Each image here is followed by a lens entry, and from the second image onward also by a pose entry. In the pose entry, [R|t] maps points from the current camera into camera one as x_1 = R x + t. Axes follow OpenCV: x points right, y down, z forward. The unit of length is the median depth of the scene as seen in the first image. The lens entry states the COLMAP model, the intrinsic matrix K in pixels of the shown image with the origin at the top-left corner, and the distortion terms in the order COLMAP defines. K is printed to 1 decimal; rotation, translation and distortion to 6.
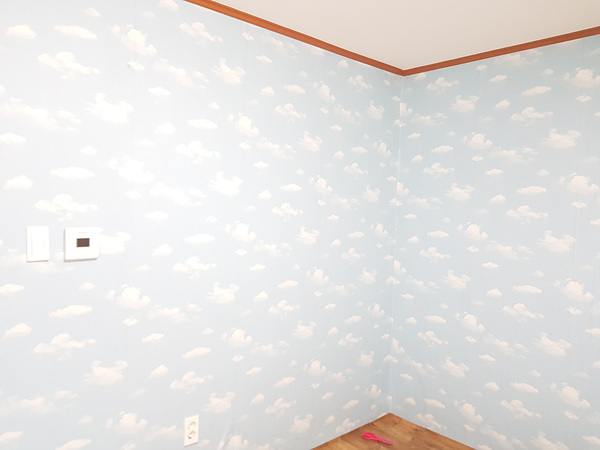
lens RADIAL K [[456.4, 0, 300.0], [0, 456.4, 225.0], [0, 0, 1]] dist [0.066867, -0.113571]
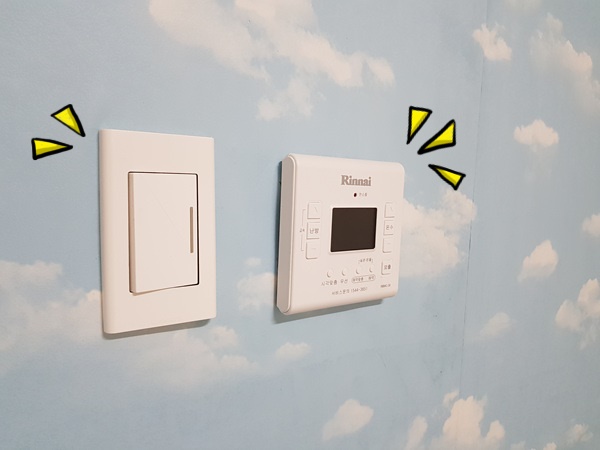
lens RADIAL K [[456.4, 0, 300.0], [0, 456.4, 225.0], [0, 0, 1]] dist [0.066867, -0.113571]
pose [[0.980046, 0.004958, -0.198707, -0.462406], [-0.002146, 0.999895, 0.014364, 0.033463], [0.198757, -0.013651, 0.979954, 0.805707]]
